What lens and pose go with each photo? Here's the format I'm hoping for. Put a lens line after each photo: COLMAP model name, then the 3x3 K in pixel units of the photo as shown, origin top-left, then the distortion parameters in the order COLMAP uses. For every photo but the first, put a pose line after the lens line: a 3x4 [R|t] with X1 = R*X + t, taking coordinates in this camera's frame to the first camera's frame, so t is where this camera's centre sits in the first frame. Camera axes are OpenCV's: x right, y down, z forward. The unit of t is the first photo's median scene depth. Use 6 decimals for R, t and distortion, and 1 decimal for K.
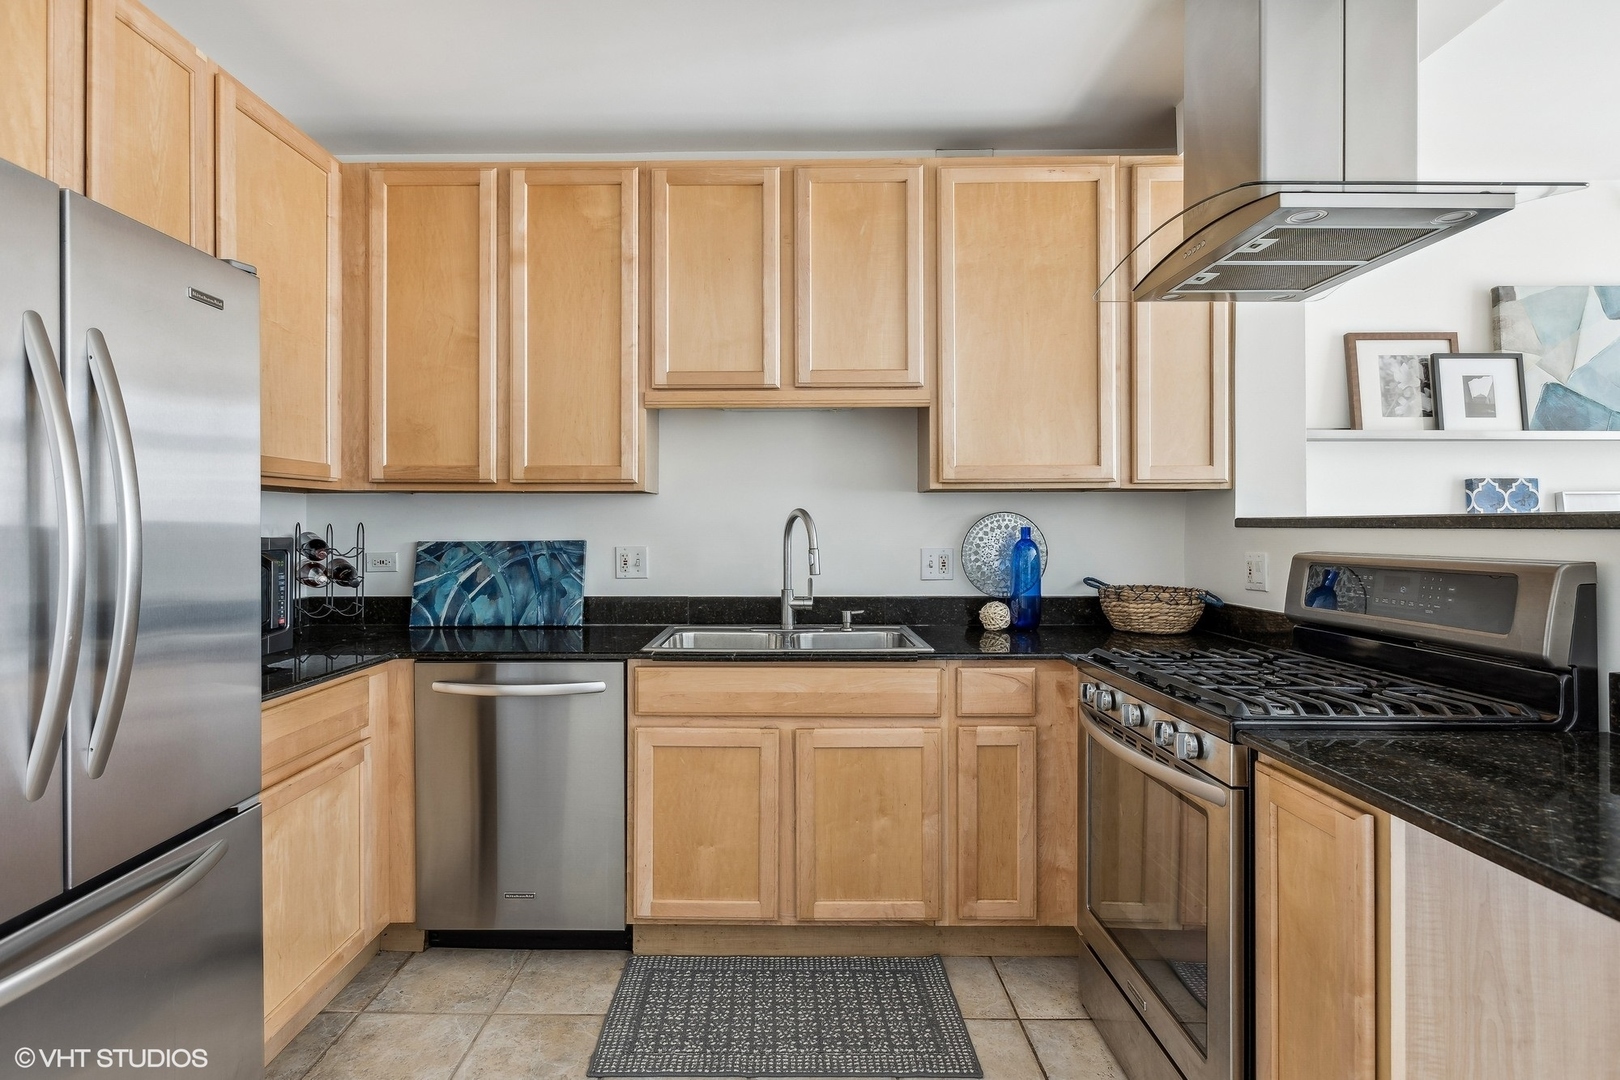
lens RADIAL K [[815.0, 0, 771.1], [0, 815.0, 522.9], [0, 0, 1]] dist [-0.004039, -0.001266]
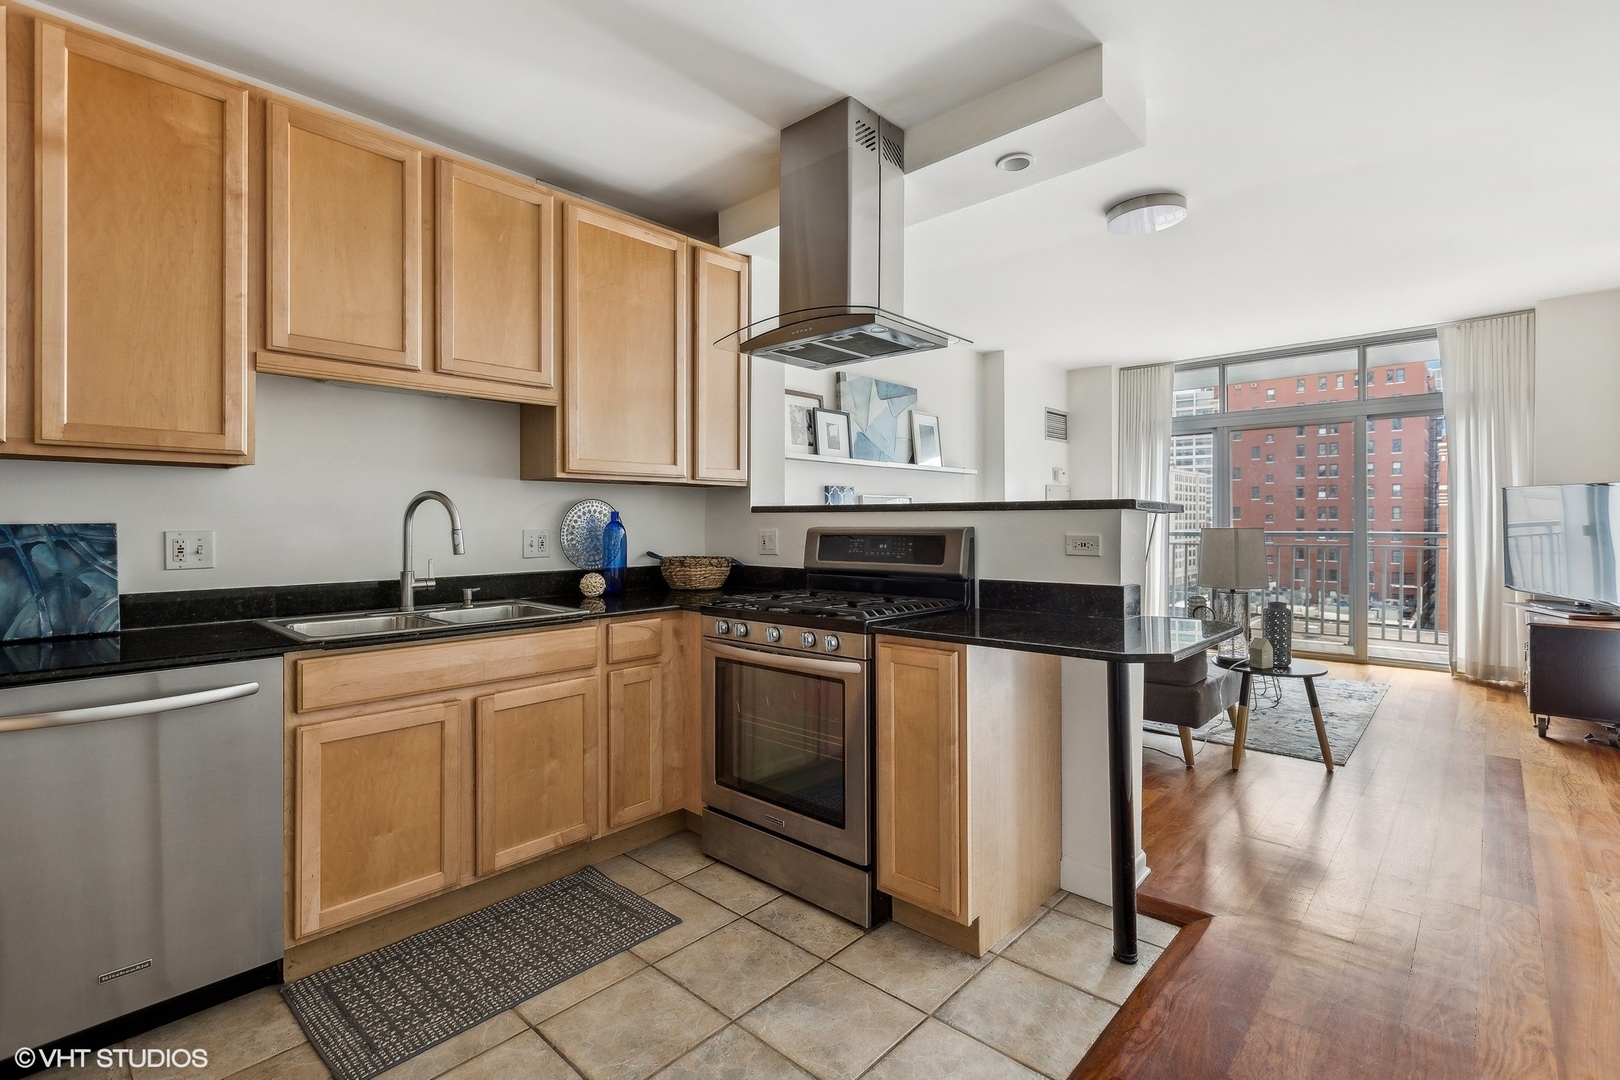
lens RADIAL K [[745.8, 0, 808.6], [0, 745.8, 519.7], [0, 0, 1]] dist [-0.001331, -0.000264]
pose [[0.664492, 0.002002, 0.747293, -0.358043], [-0.005076, 0.999985, 0.001835, 0.014540], [-0.747279, -0.005013, 0.664492, 0.026888]]
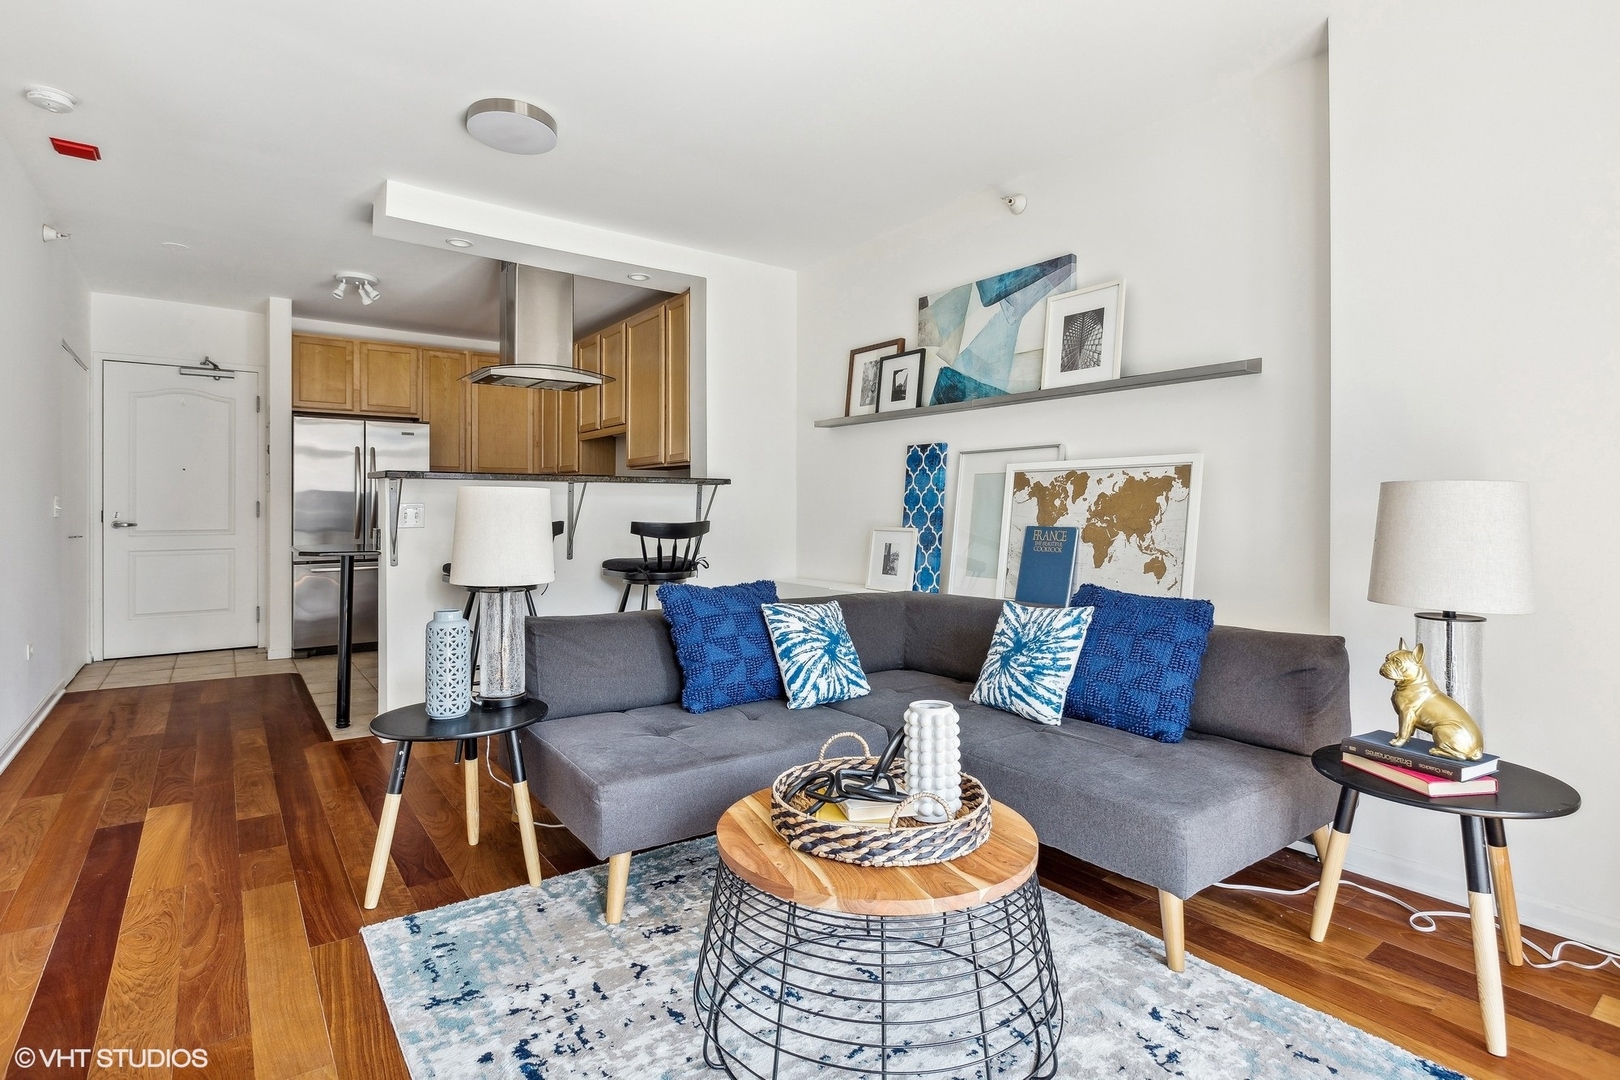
lens RADIAL K [[800.8, 0, 804.3], [0, 800.8, 512.6], [0, 0, 1]] dist [-0.004991, -0.000975]
pose [[0.604149, 0.008542, -0.796825, 2.187566], [0.002932, 0.999912, 0.012942, 0.045808], [0.796866, -0.010156, 0.604071, 0.078180]]
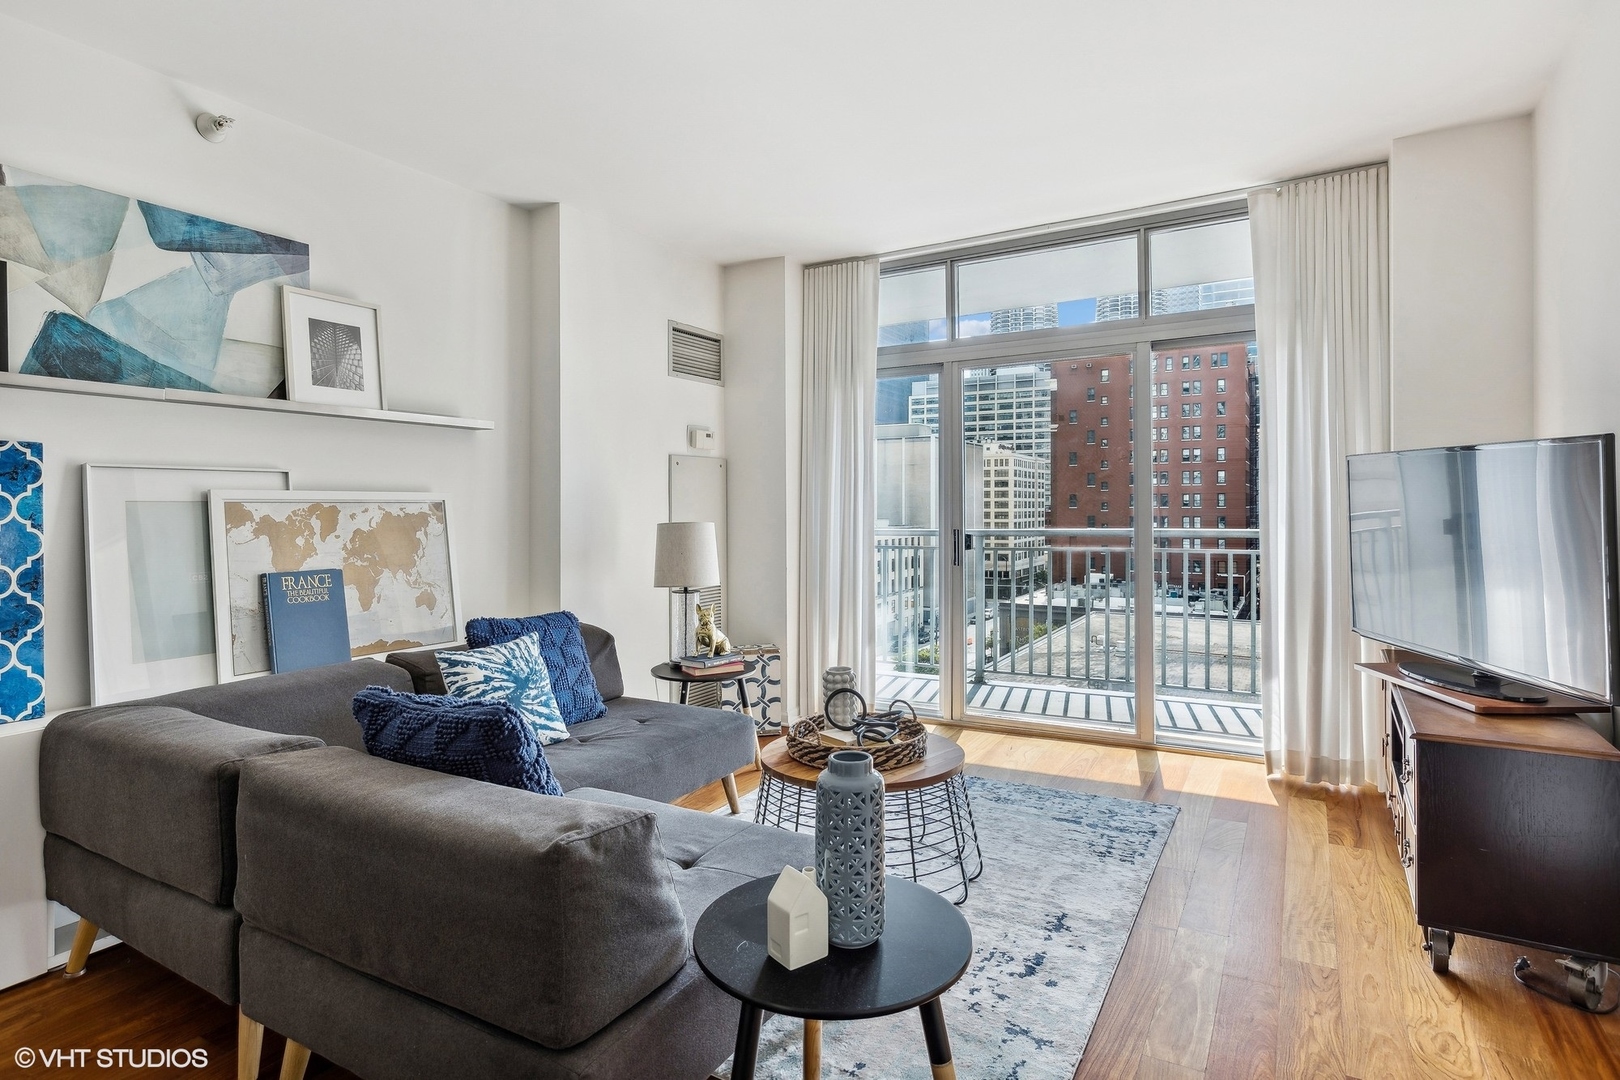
lens RADIAL K [[860.8, 0, 807.7], [0, 860.8, 499.7], [0, 0, 1]] dist [-0.003222, -0.000123]
pose [[0.486395, 0.008863, 0.873694, 0.735151], [-0.000613, 0.999952, -0.009802, 0.003422], [-0.873739, 0.004232, 0.486377, 0.045356]]
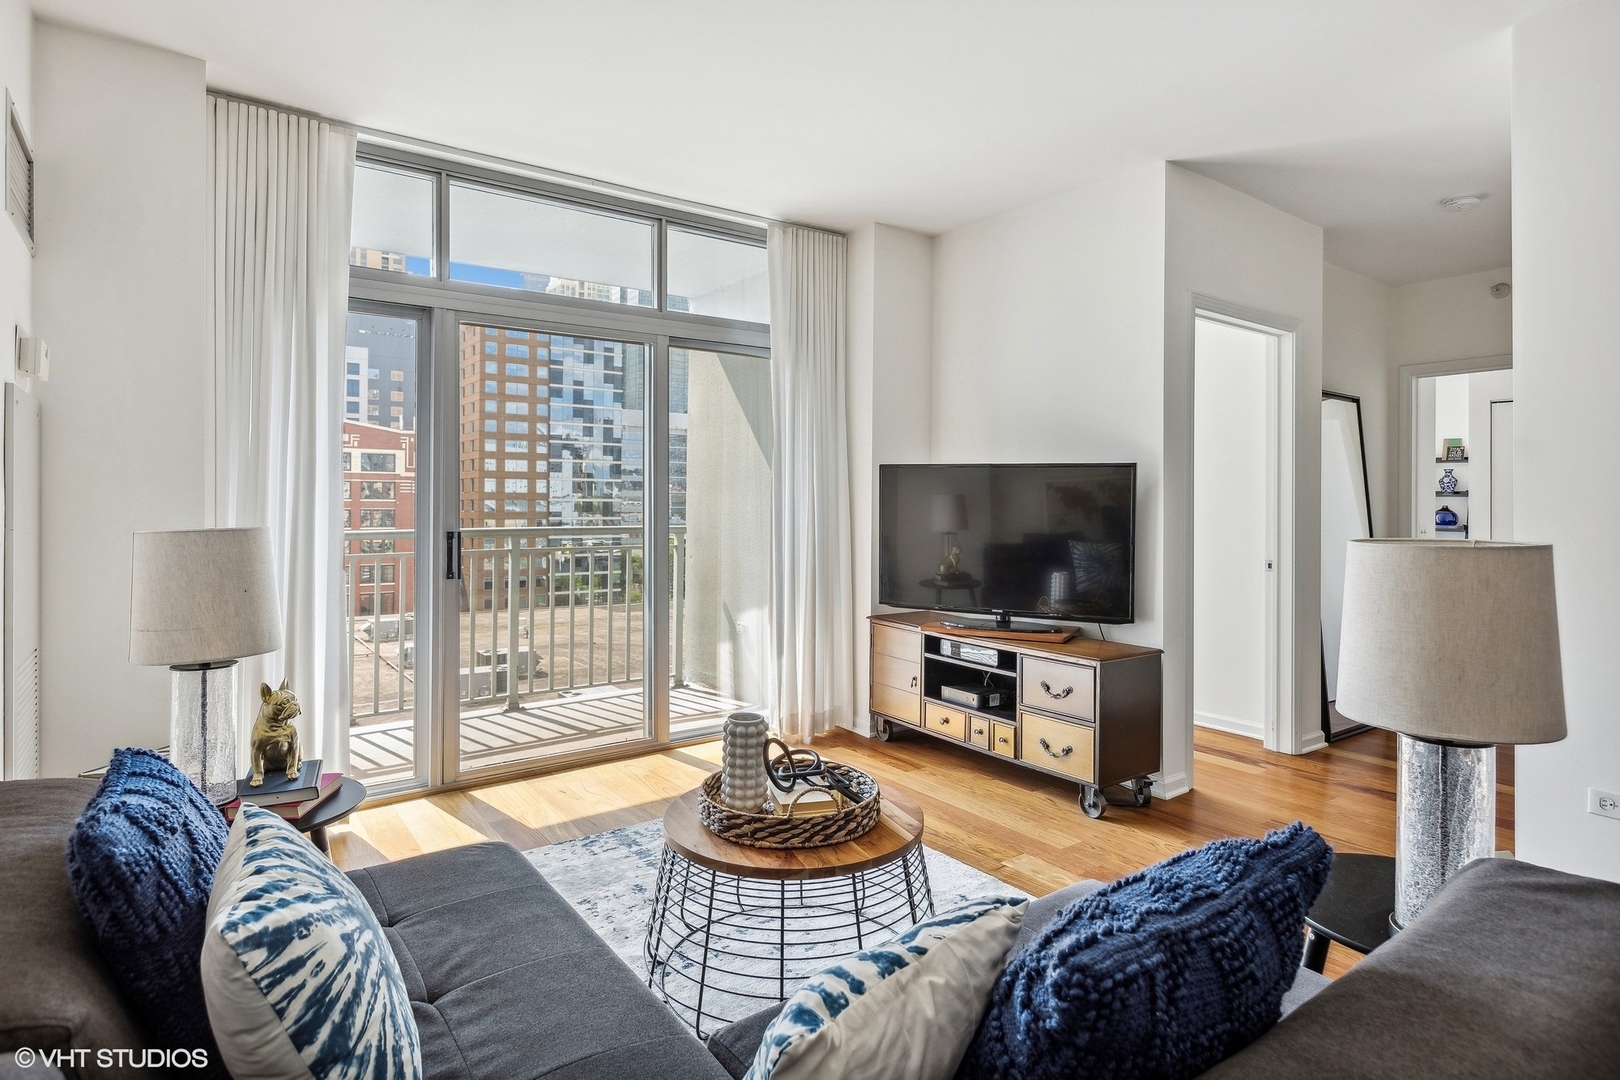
lens RADIAL K [[860.8, 0, 807.7], [0, 860.8, 499.7], [0, 0, 1]] dist [-0.003222, -0.000123]
pose [[-0.606061, 0.005831, 0.795397, 1.029009], [-0.005346, 0.999921, -0.011404, 0.010466], [-0.795400, -0.011164, -0.605982, 1.012699]]
